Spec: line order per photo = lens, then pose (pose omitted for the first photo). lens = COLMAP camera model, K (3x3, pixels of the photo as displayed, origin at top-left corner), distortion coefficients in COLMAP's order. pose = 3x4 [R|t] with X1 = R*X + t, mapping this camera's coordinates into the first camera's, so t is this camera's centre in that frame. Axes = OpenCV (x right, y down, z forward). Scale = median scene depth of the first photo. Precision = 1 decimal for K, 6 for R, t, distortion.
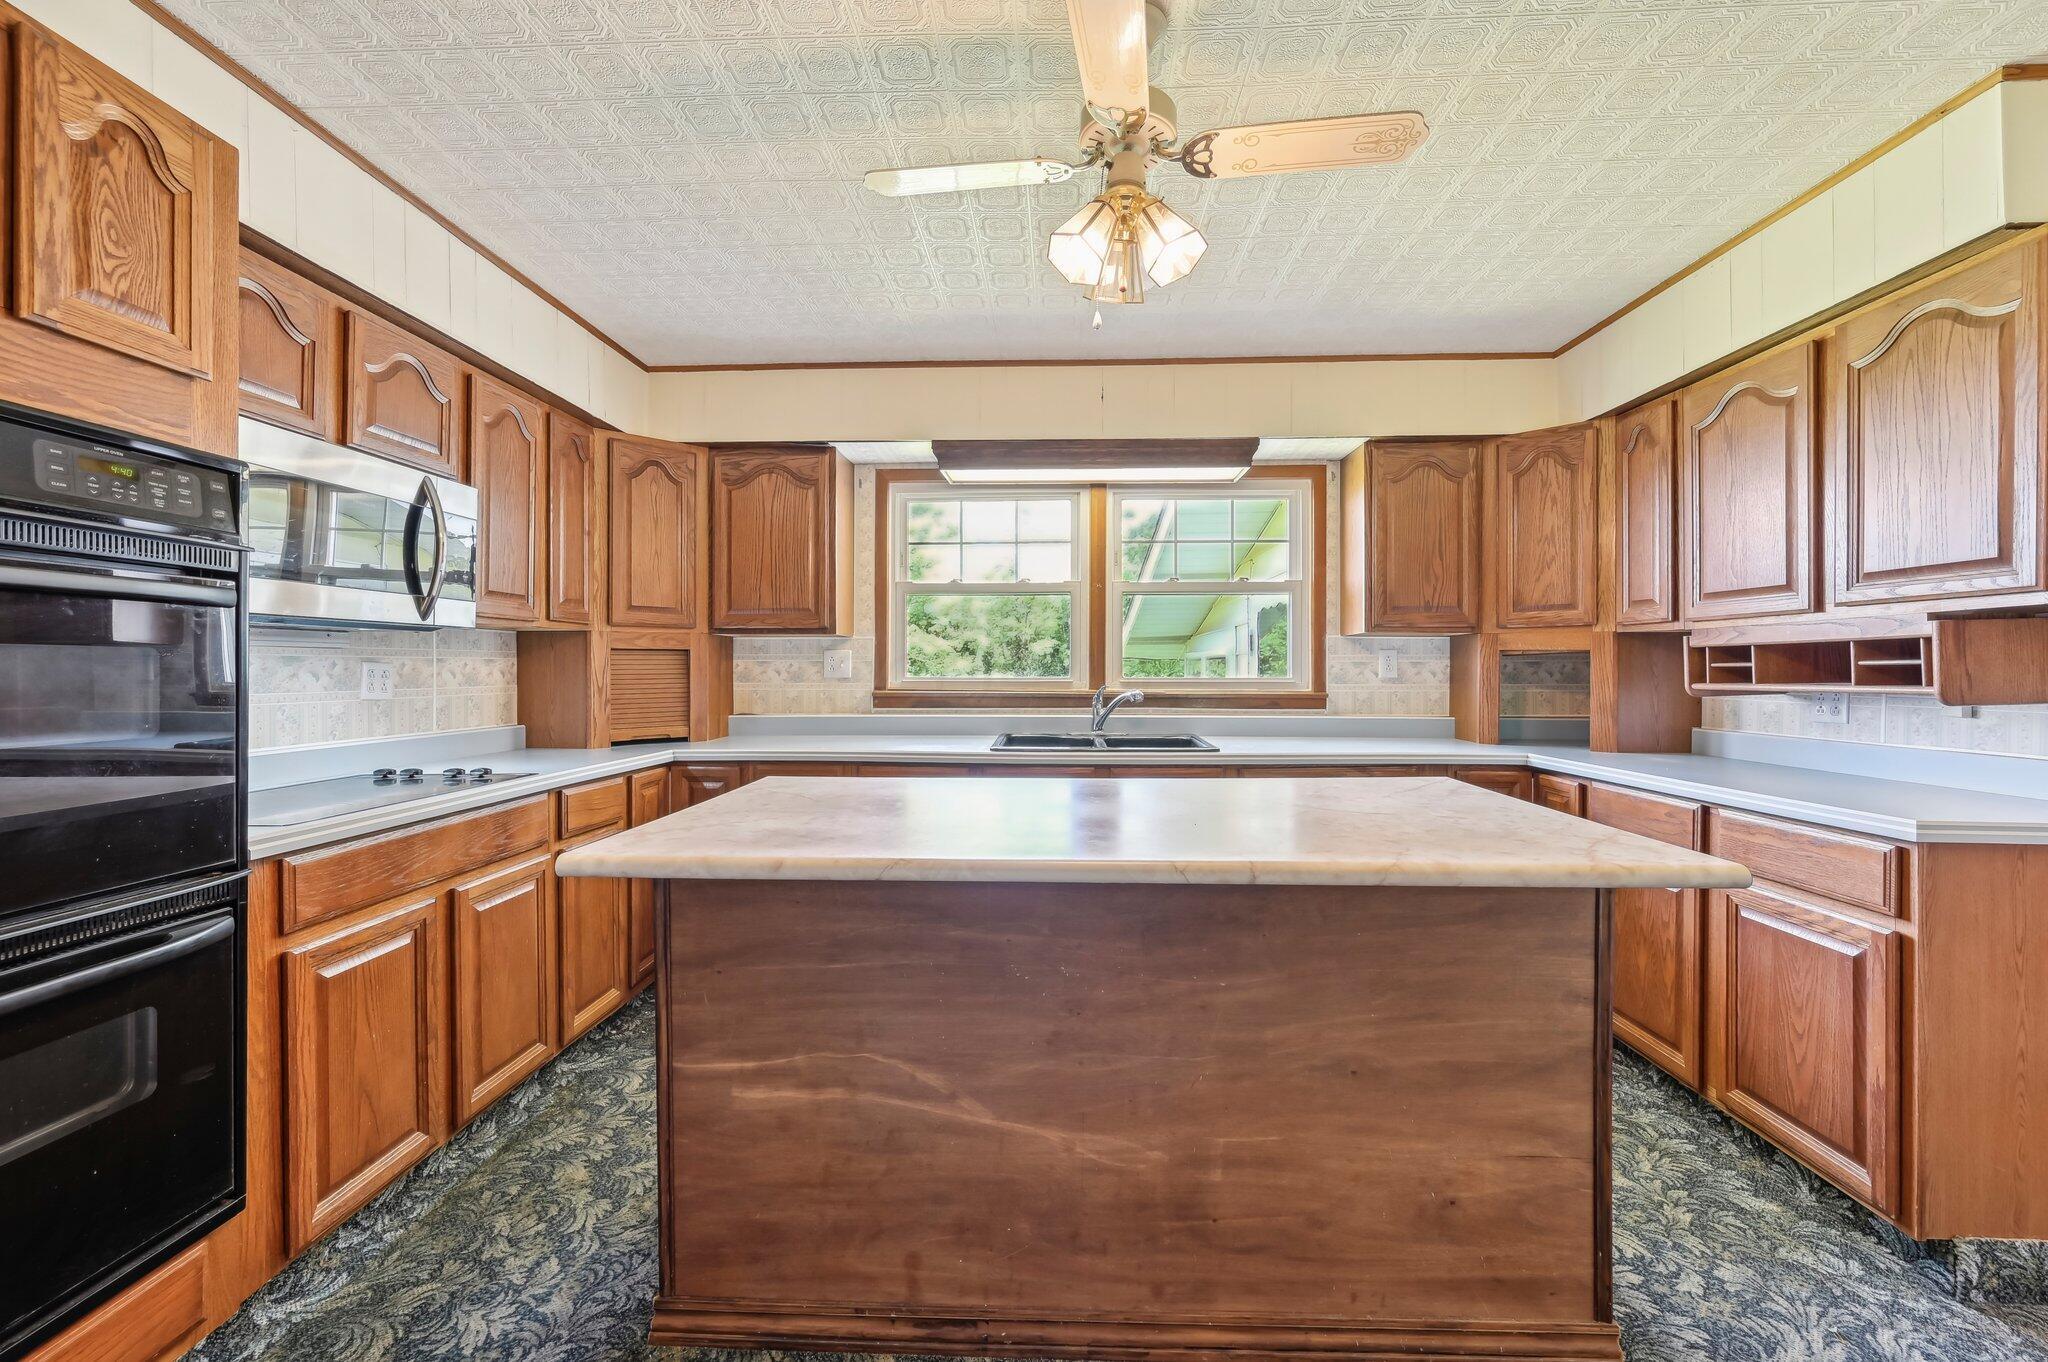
lens RADIAL K [[811.6, 0, 1026.5], [0, 811.6, 667.4], [0, 0, 1]] dist [-0.001161, -0.000133]
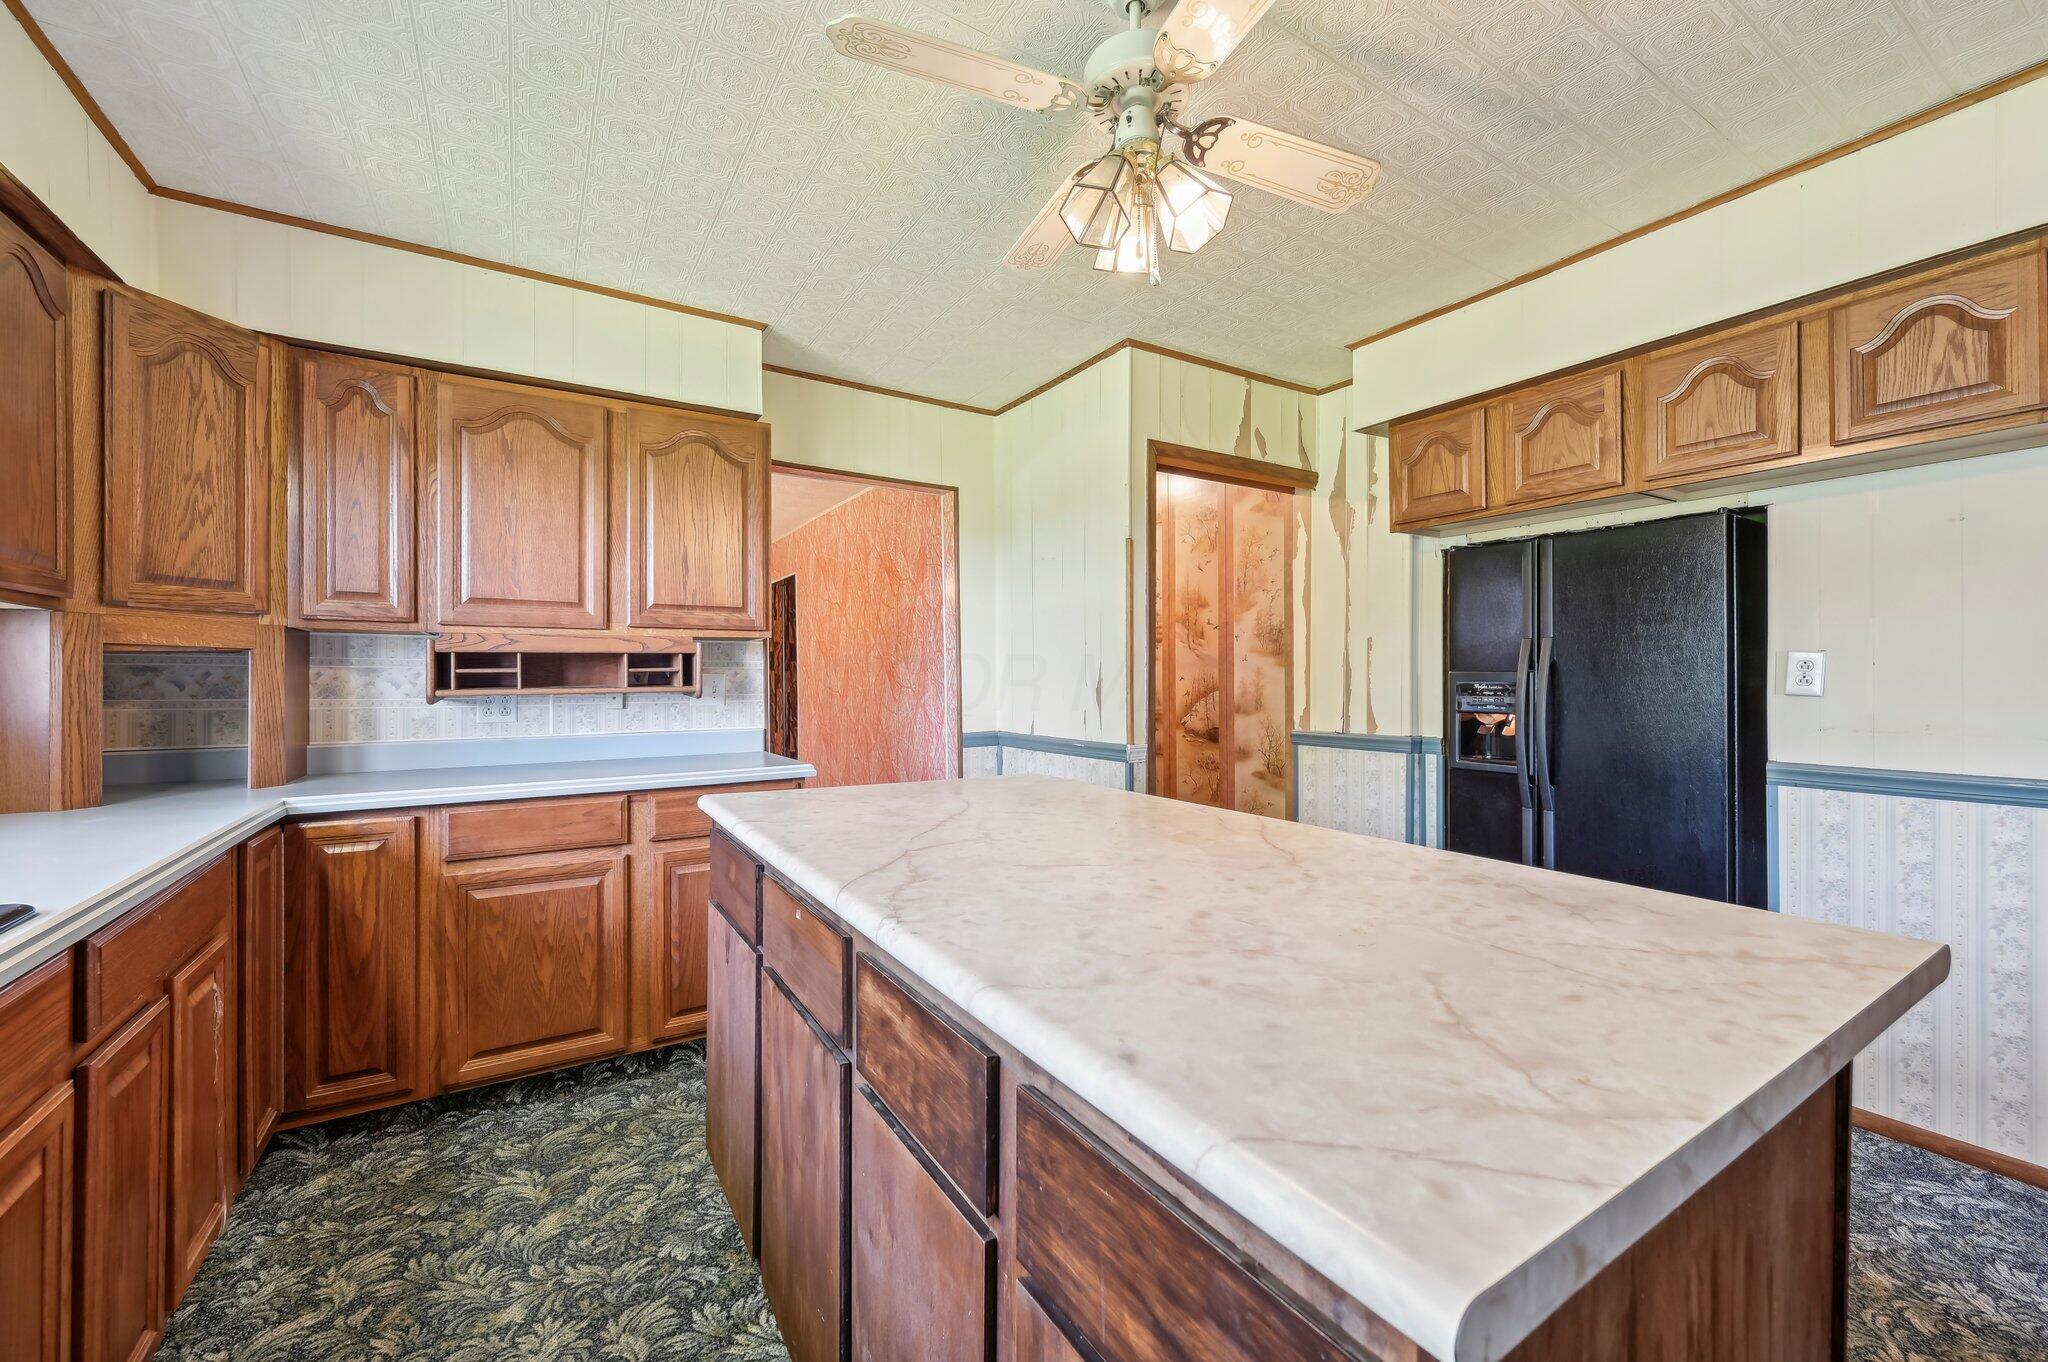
lens RADIAL K [[811.6, 0, 1028.7], [0, 811.6, 678.8], [0, 0, 1]] dist [-0.001161, -0.000133]
pose [[-0.568250, -0.004398, 0.822844, -0.390148], [-0.000321, 0.999987, 0.005124, 0.001377], [-0.822856, 0.002647, -0.568244, 1.119309]]
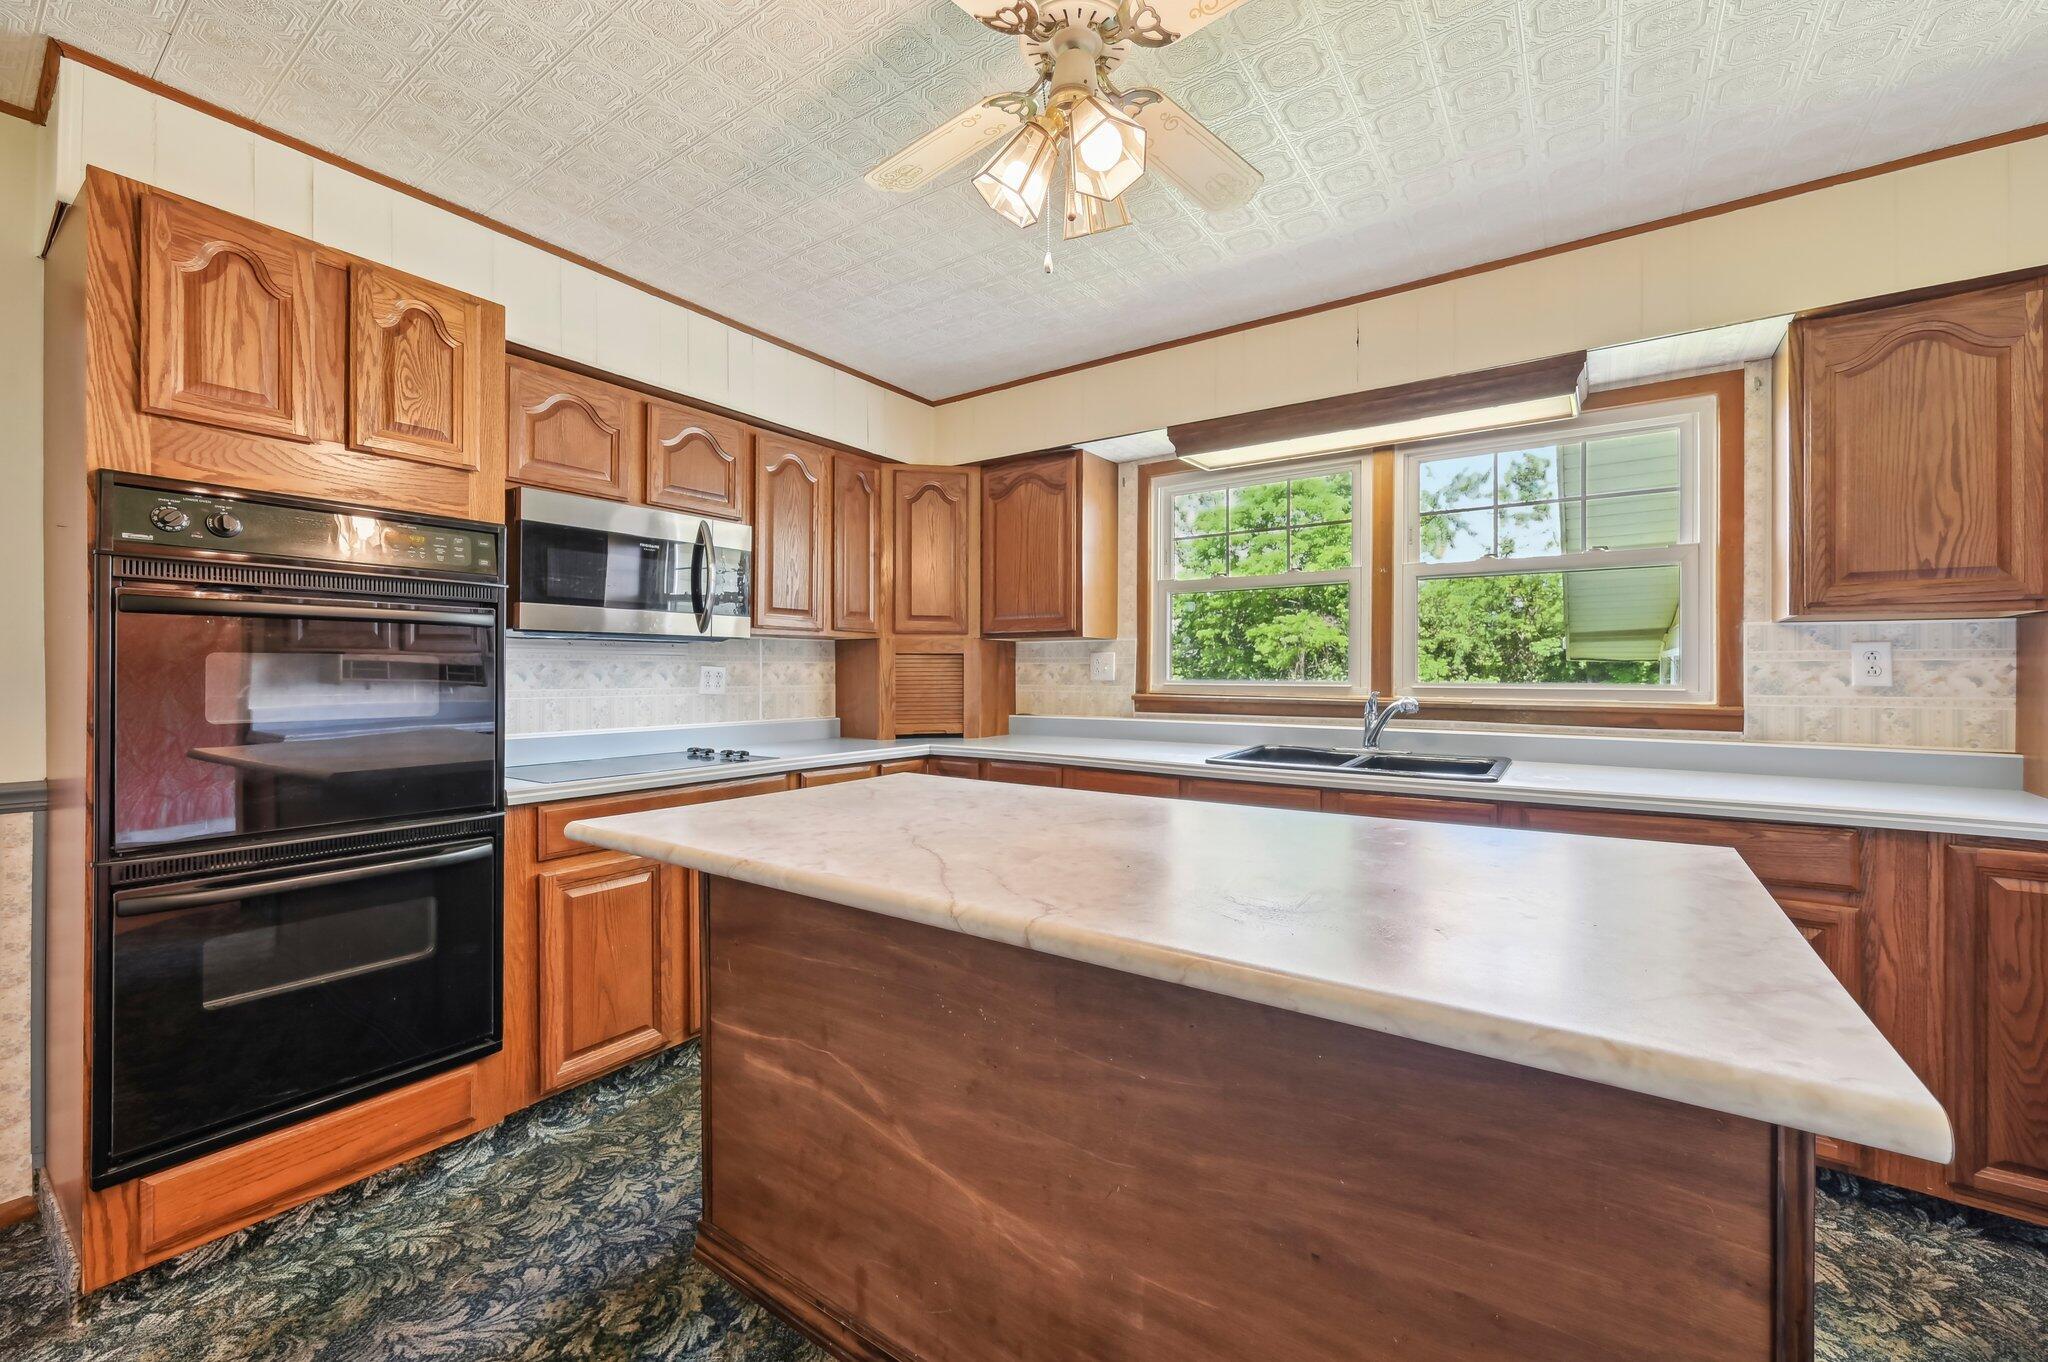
lens RADIAL K [[811.6, 0, 1030.4], [0, 811.6, 669.4], [0, 0, 1]] dist [-0.001161, -0.000133]
pose [[0.844563, -0.000604, -0.535456, 0.365452], [-0.000528, 0.999998, -0.001961, 0.001847], [0.535456, 0.001939, 0.844561, 0.185828]]
